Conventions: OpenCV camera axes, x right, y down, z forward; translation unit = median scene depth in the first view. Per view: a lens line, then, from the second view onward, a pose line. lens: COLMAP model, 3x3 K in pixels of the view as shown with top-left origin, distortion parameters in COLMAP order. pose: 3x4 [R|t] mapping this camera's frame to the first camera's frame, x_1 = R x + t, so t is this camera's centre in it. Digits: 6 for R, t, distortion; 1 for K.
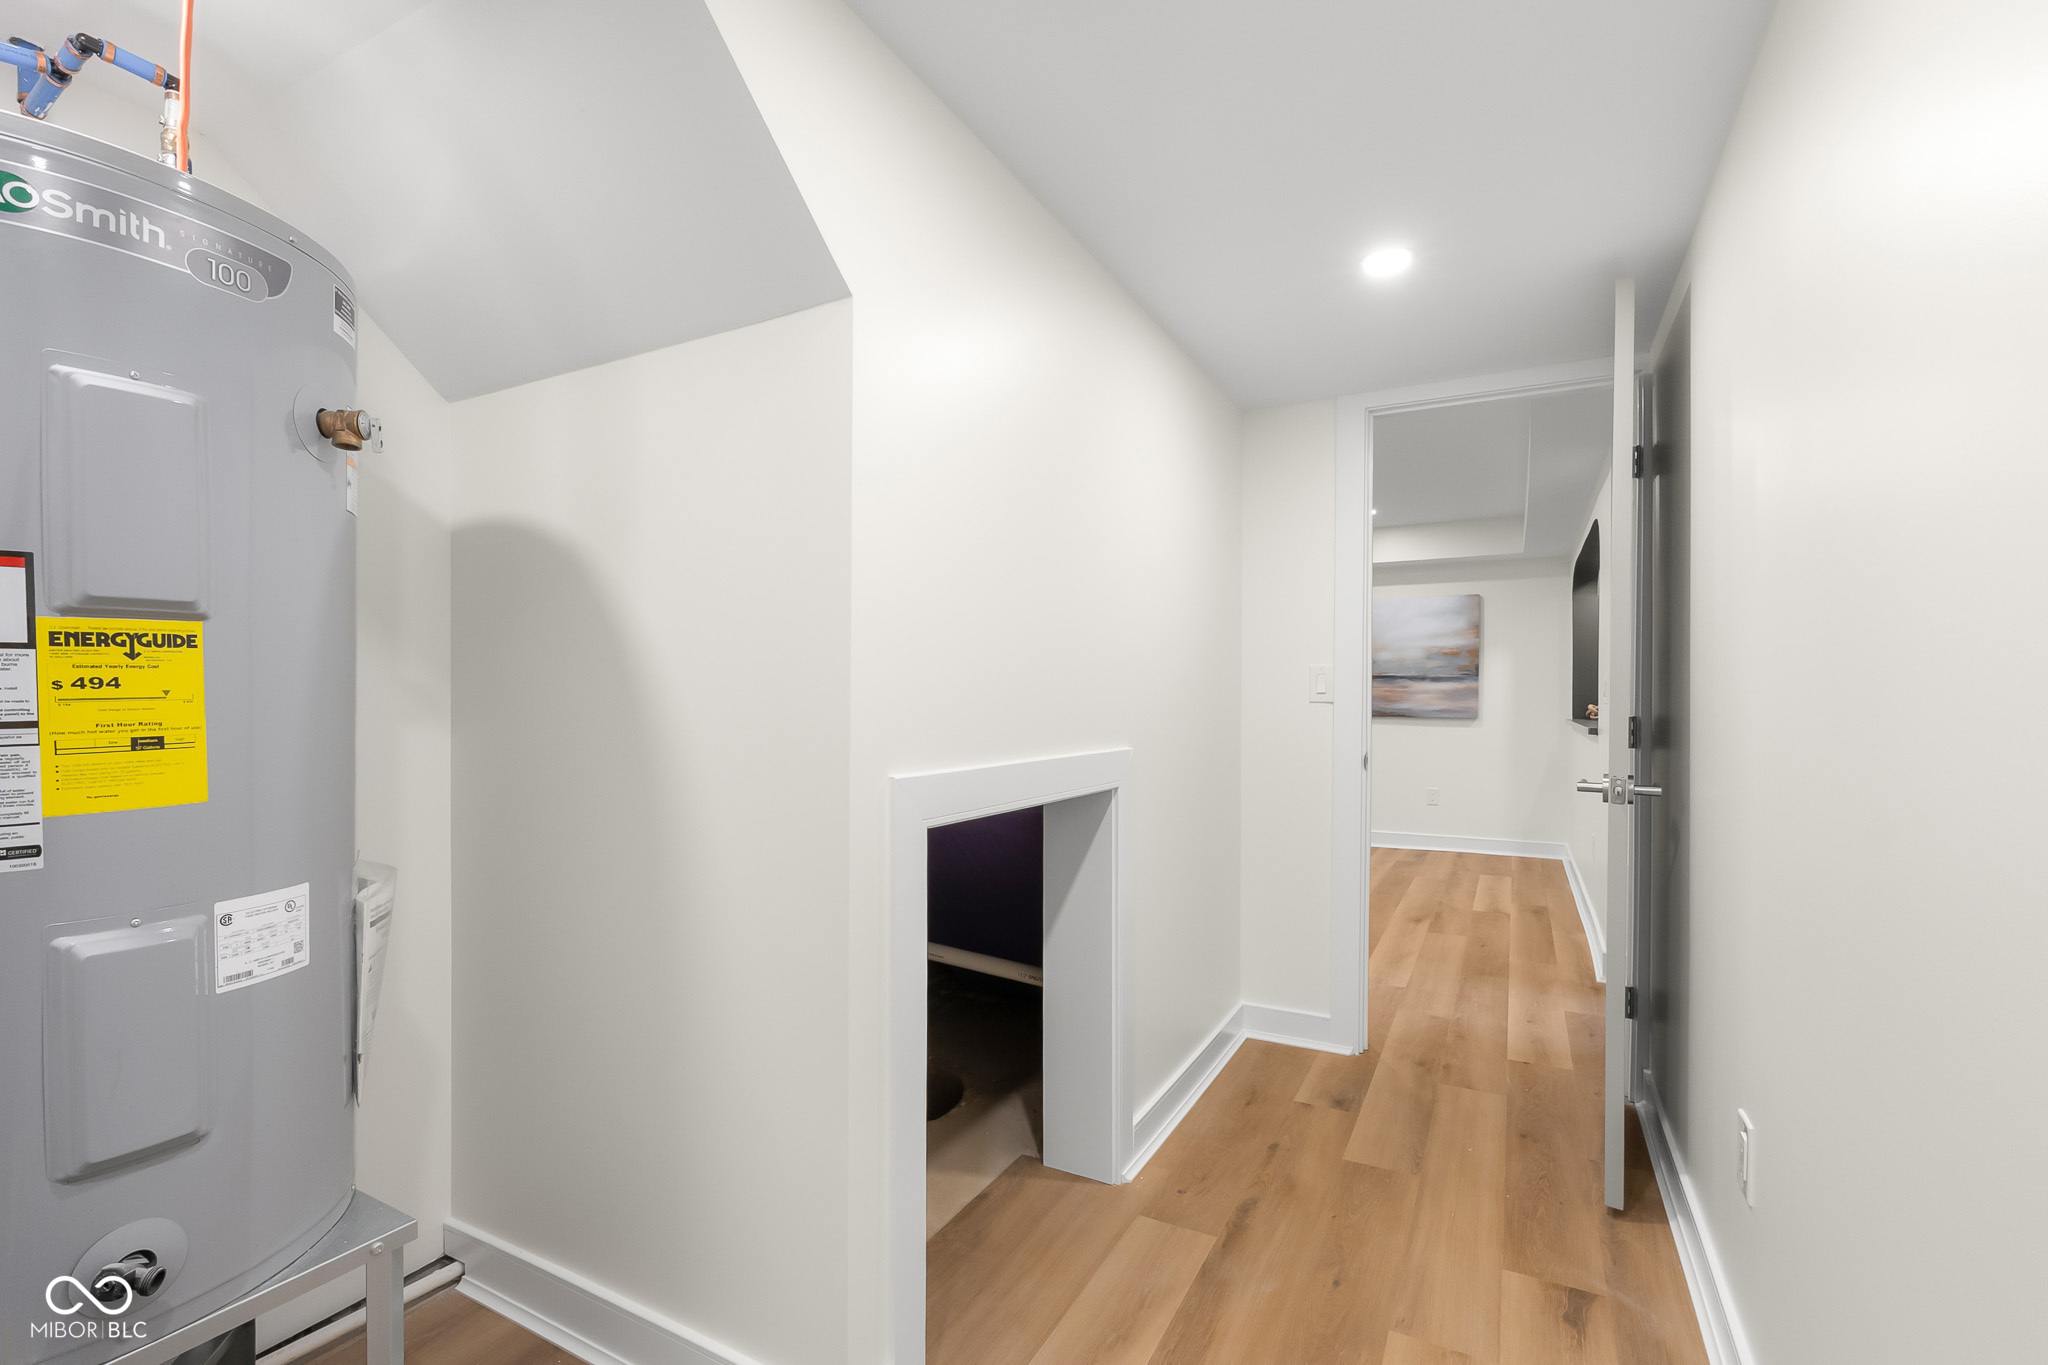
lens RADIAL K [[918.7, 0, 1017.5], [0, 918.7, 698.2], [0, 0, 1]] dist [-0.000522, 0.000030]
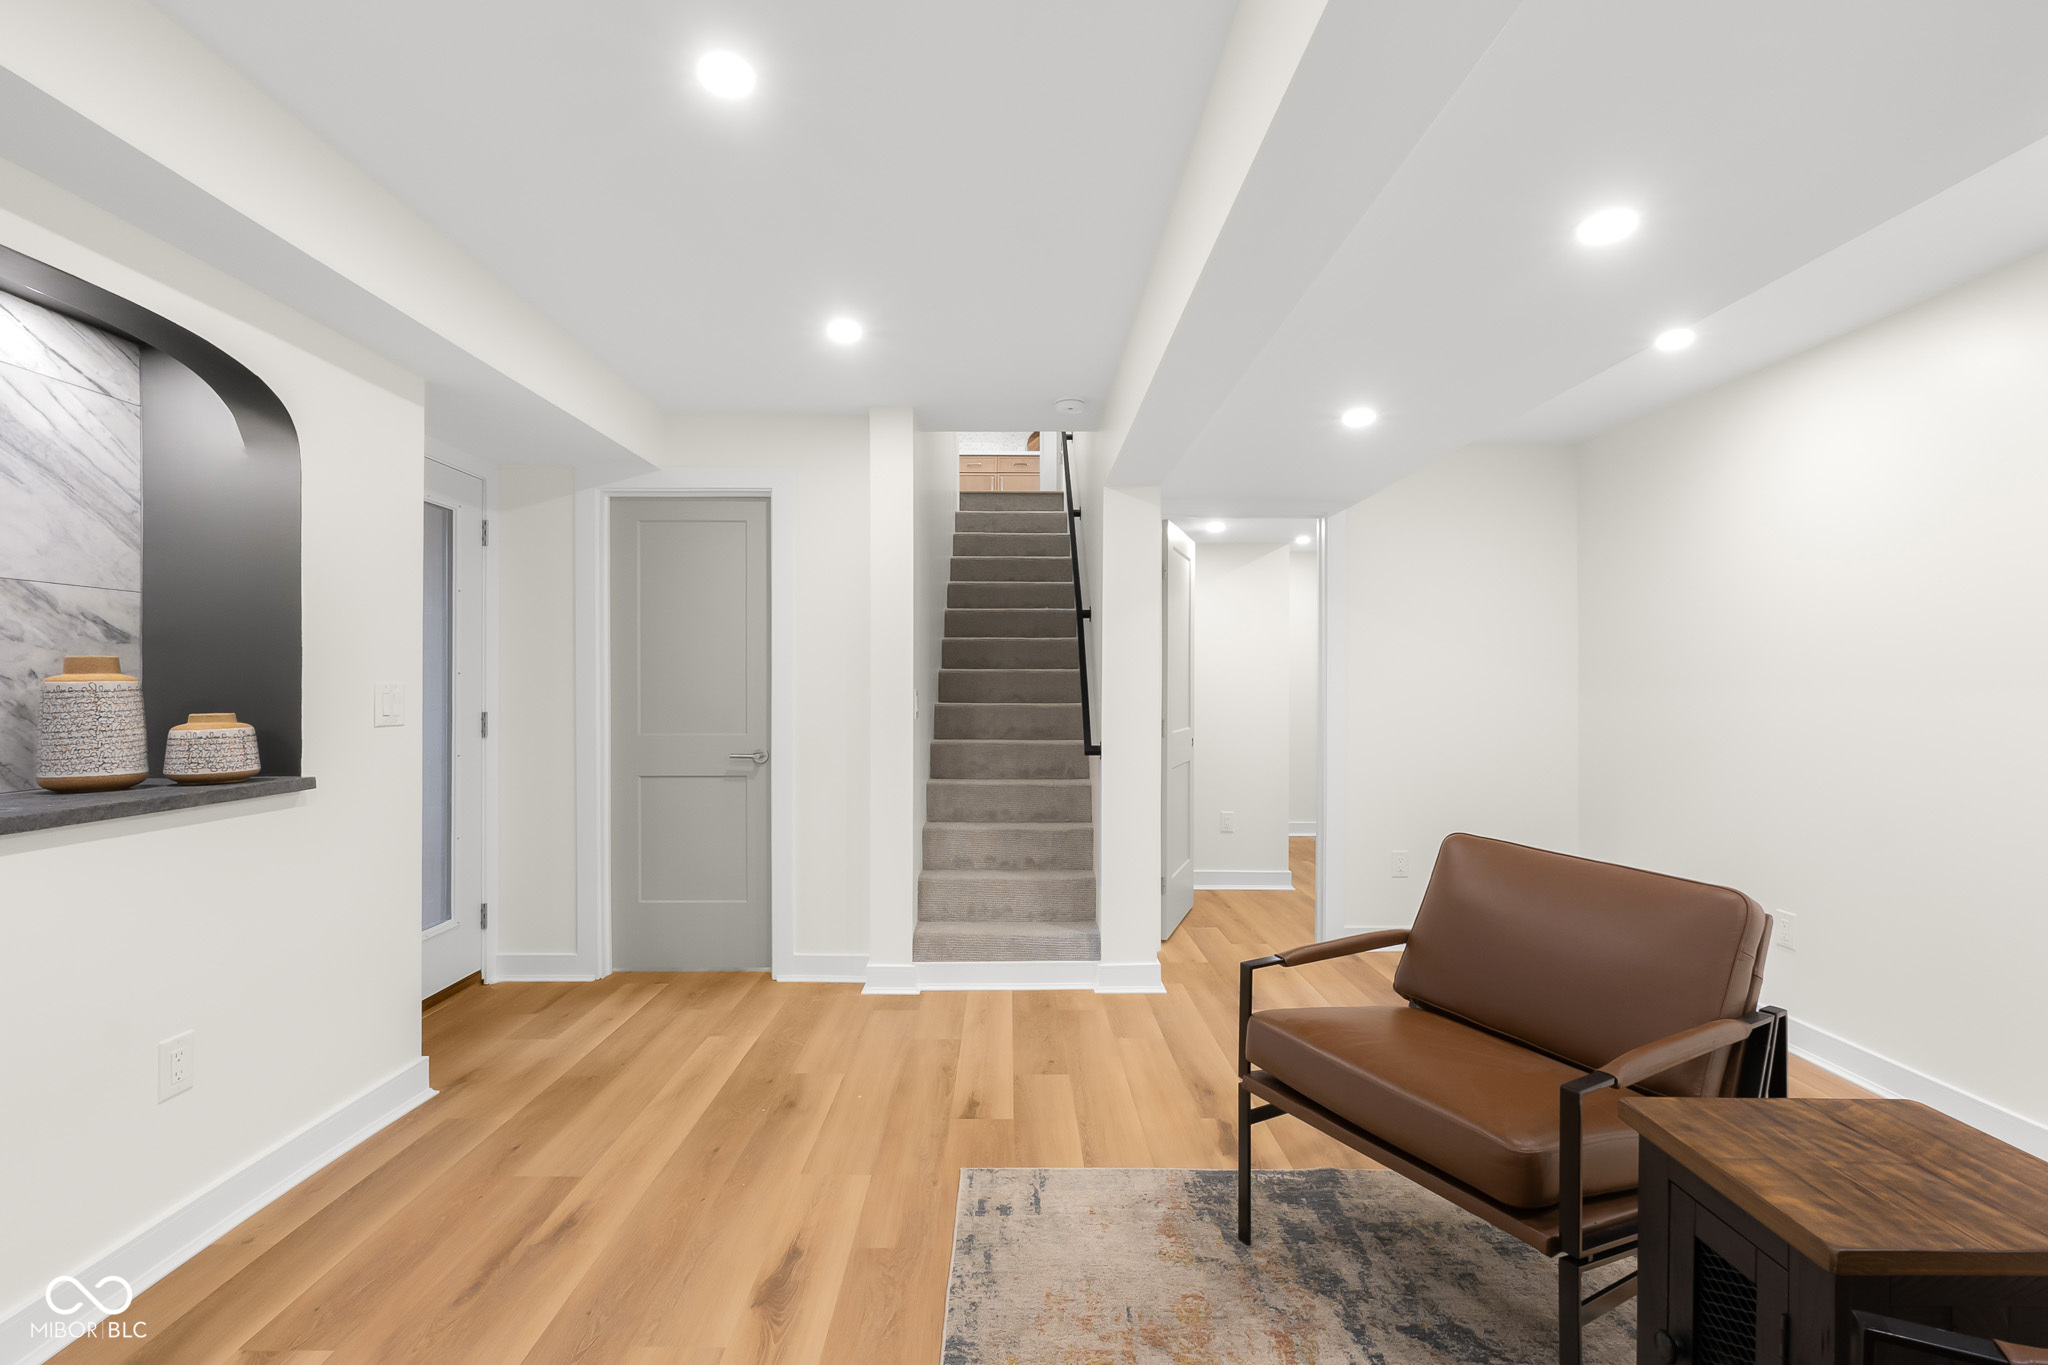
lens RADIAL K [[914.9, 0, 1024.0], [0, 914.9, 682.5], [0, 0, 1]] dist [-0.000475, -0.000372]
pose [[-0.871278, -0.008773, -0.490711, 0.318992], [-0.008100, 0.999961, -0.003495, -0.015587], [0.490723, 0.000929, -0.871315, 1.032965]]
